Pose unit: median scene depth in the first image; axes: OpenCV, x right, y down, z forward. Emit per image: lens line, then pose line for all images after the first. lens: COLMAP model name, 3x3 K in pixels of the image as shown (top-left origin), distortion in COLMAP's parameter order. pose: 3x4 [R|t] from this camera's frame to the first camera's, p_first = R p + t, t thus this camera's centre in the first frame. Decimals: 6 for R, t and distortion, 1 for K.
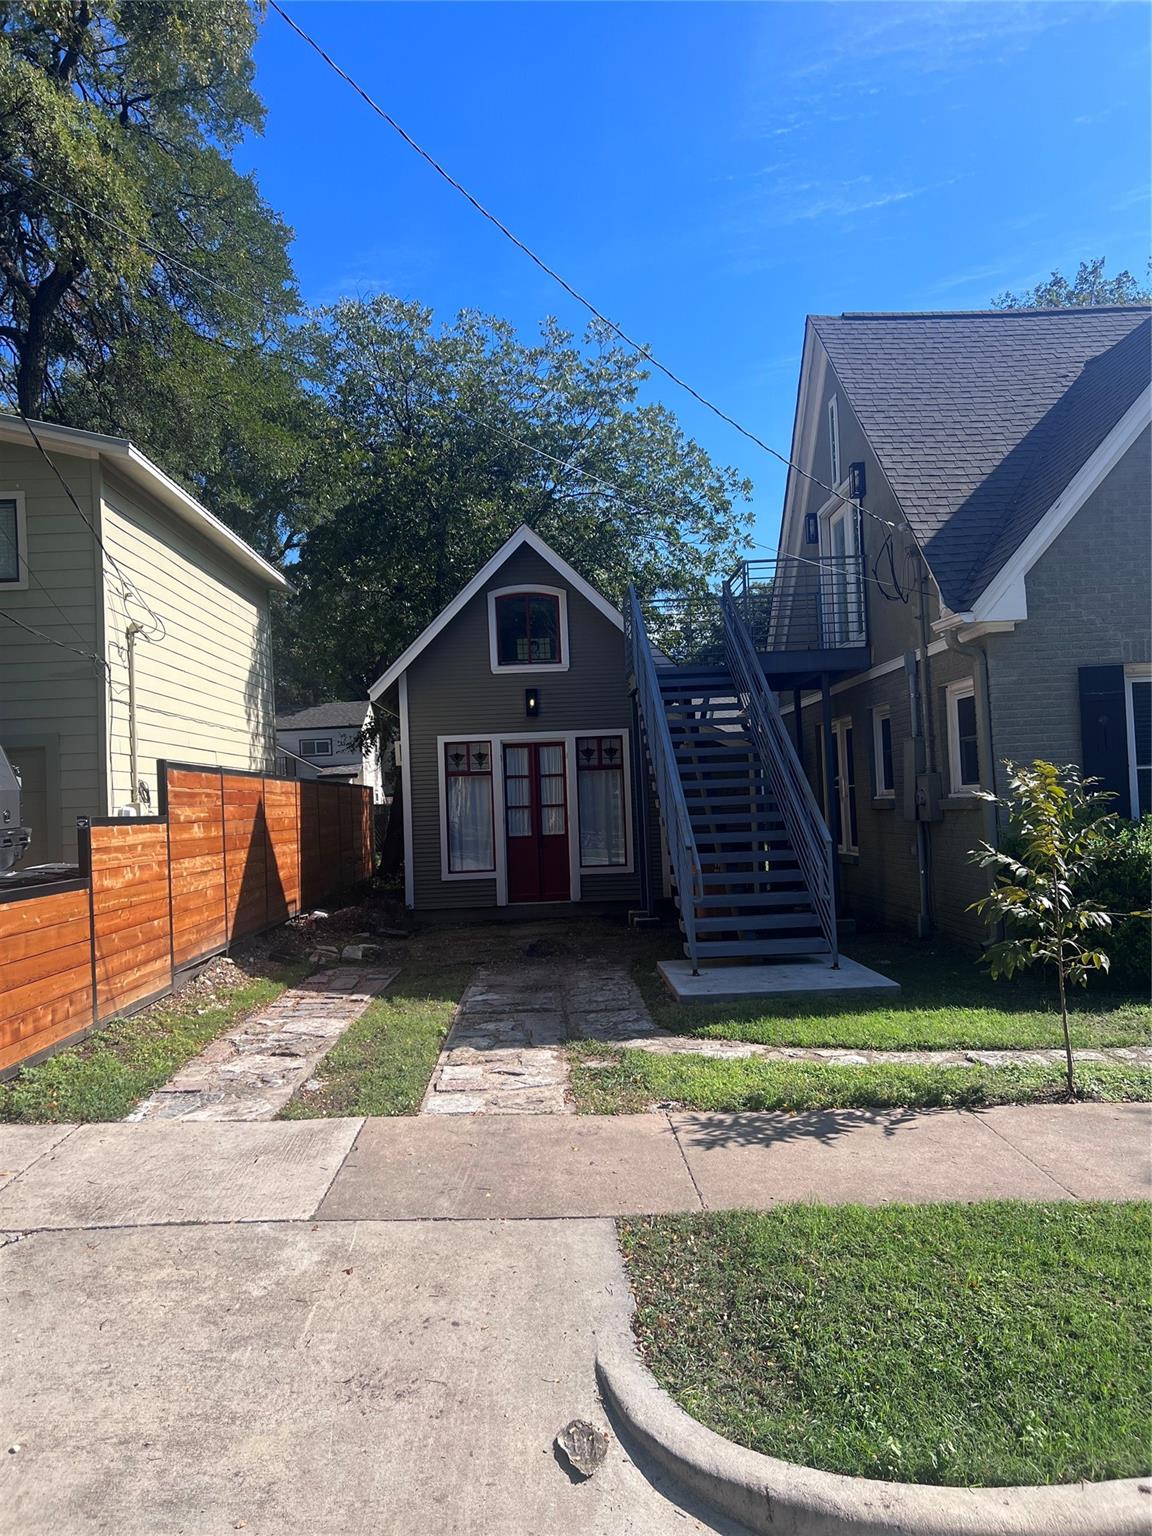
lens RADIAL K [[1143.3, 0, 576.2], [0, 1143.3, 776.5], [0, 0, 1]] dist [0.052398, -0.069890]
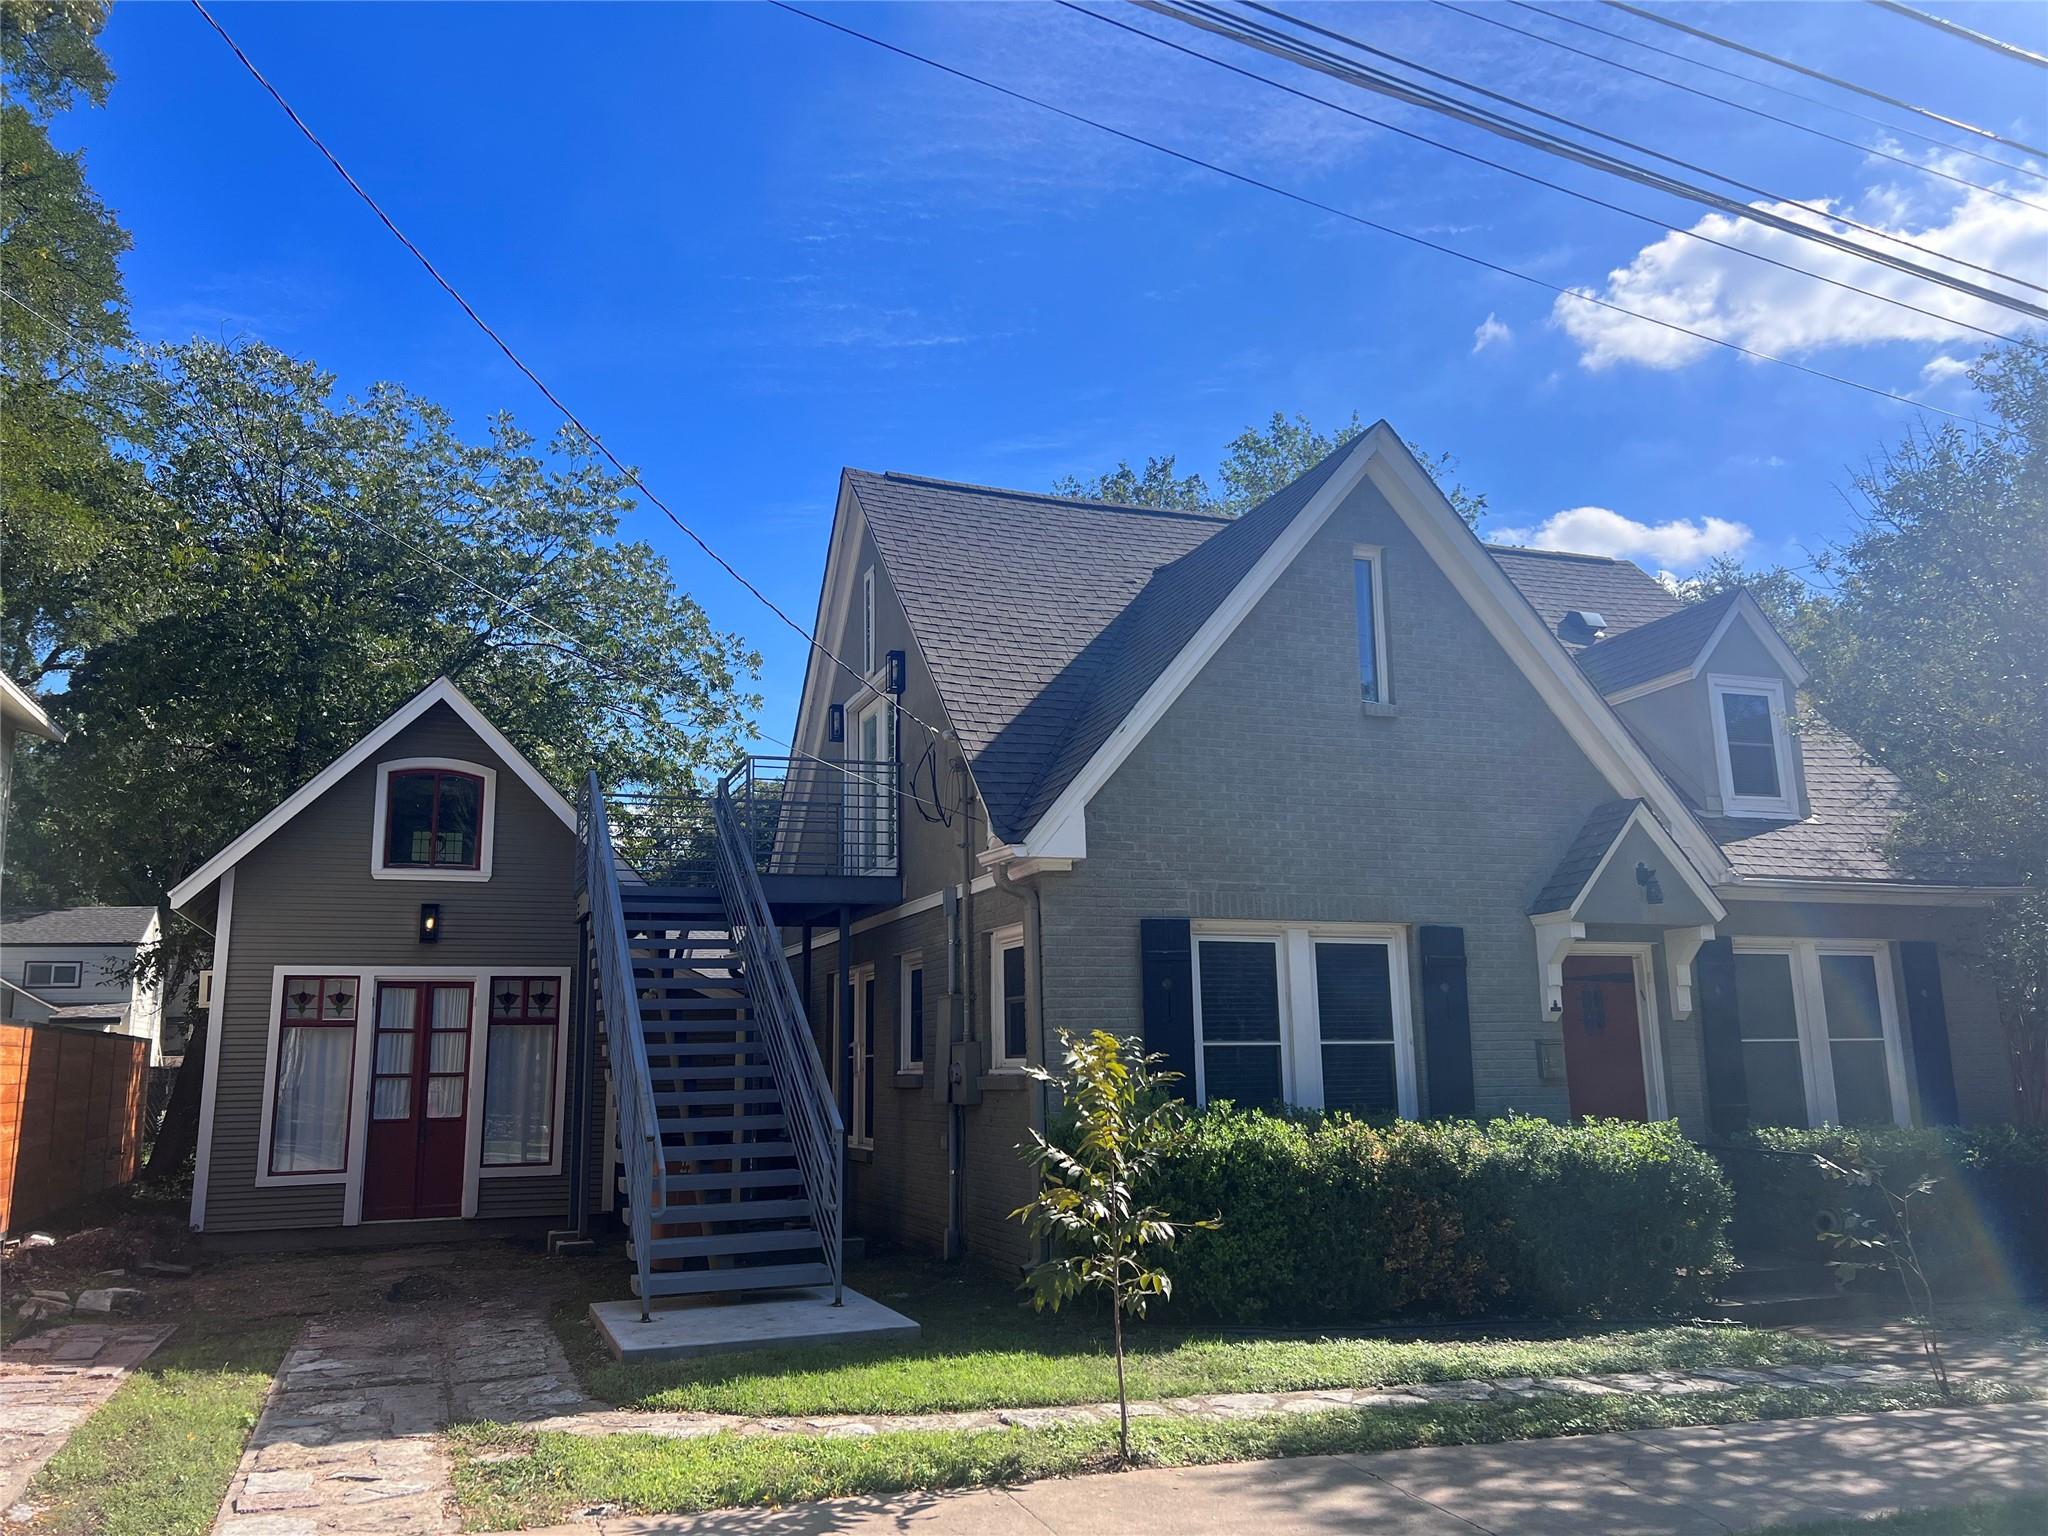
lens RADIAL K [[1524.4, 0, 1025.0], [0, 1524.4, 778.9], [0, 0, 1]] dist [0.052398, -0.069890]
pose [[0.942831, 0.086500, 0.321850, -0.005434], [-0.030945, 0.984280, -0.173884, 0.000157], [-0.331832, 0.153983, 0.930686, -0.011208]]
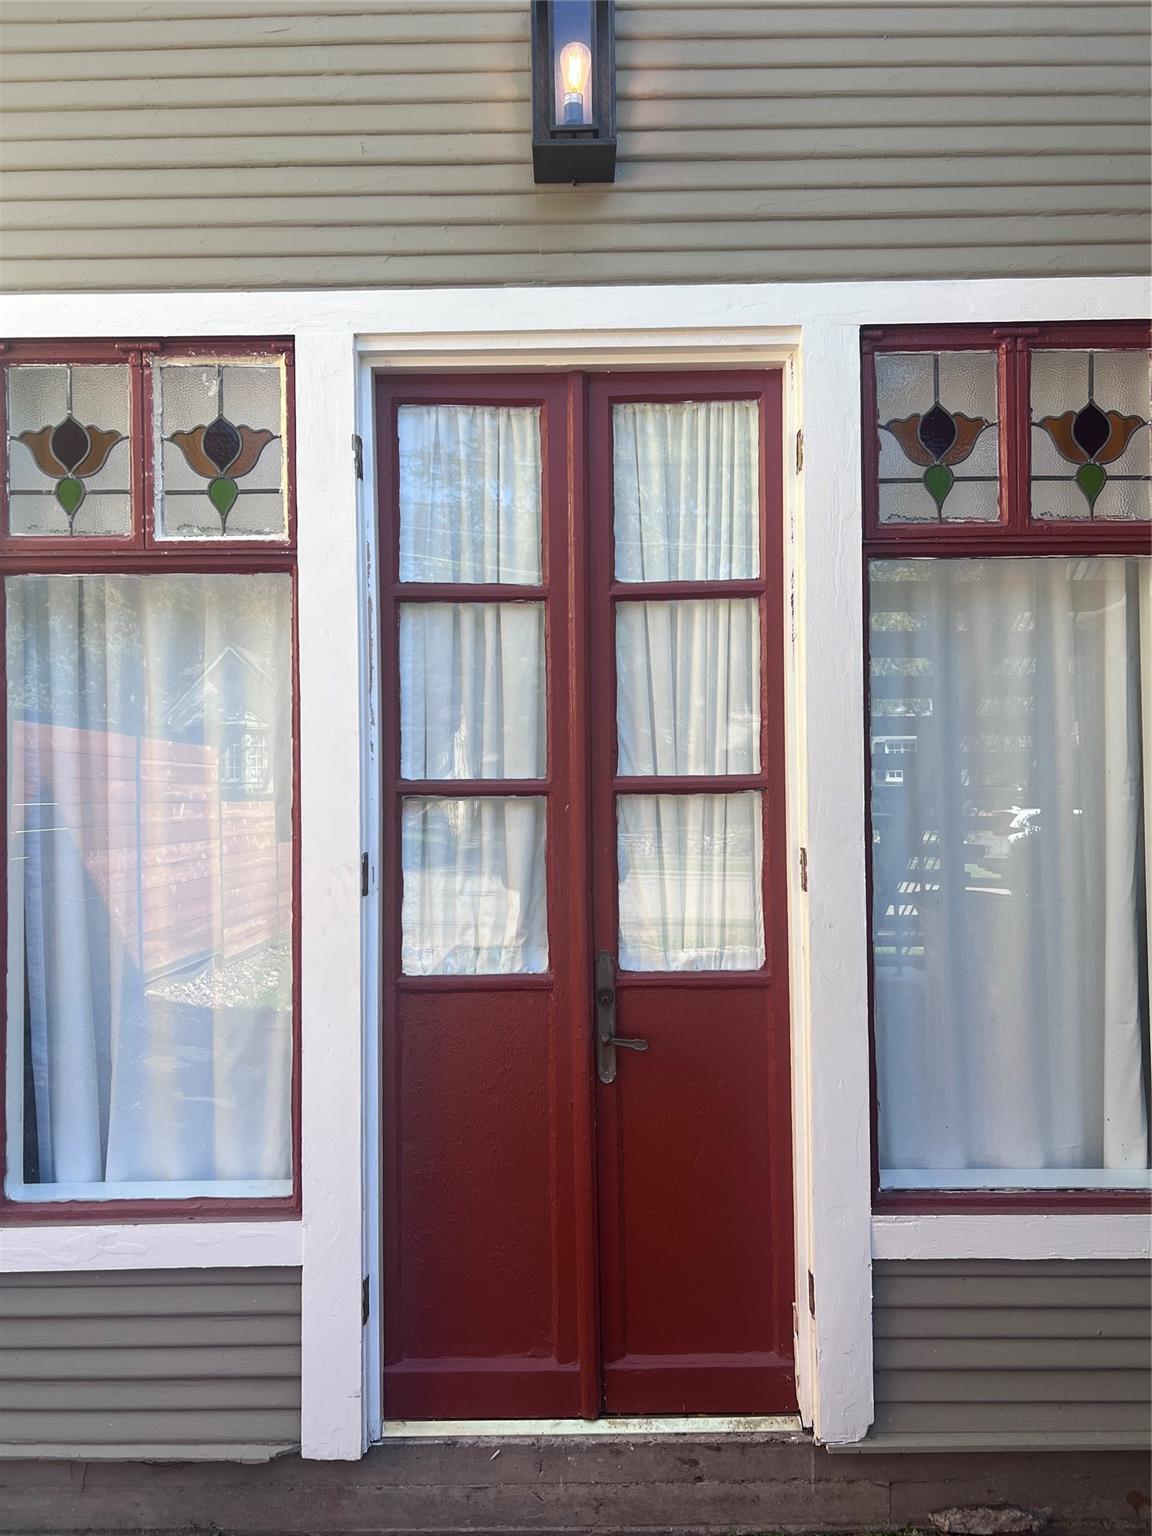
lens RADIAL K [[1143.3, 0, 577.5], [0, 1143.3, 769.9], [0, 0, 1]] dist [0.052398, -0.069890]
pose [[0.998991, 0.026475, -0.036275, -0.033007], [-0.025848, 0.999510, 0.017641, 0.023093], [0.036724, -0.016685, 0.999186, 0.923596]]
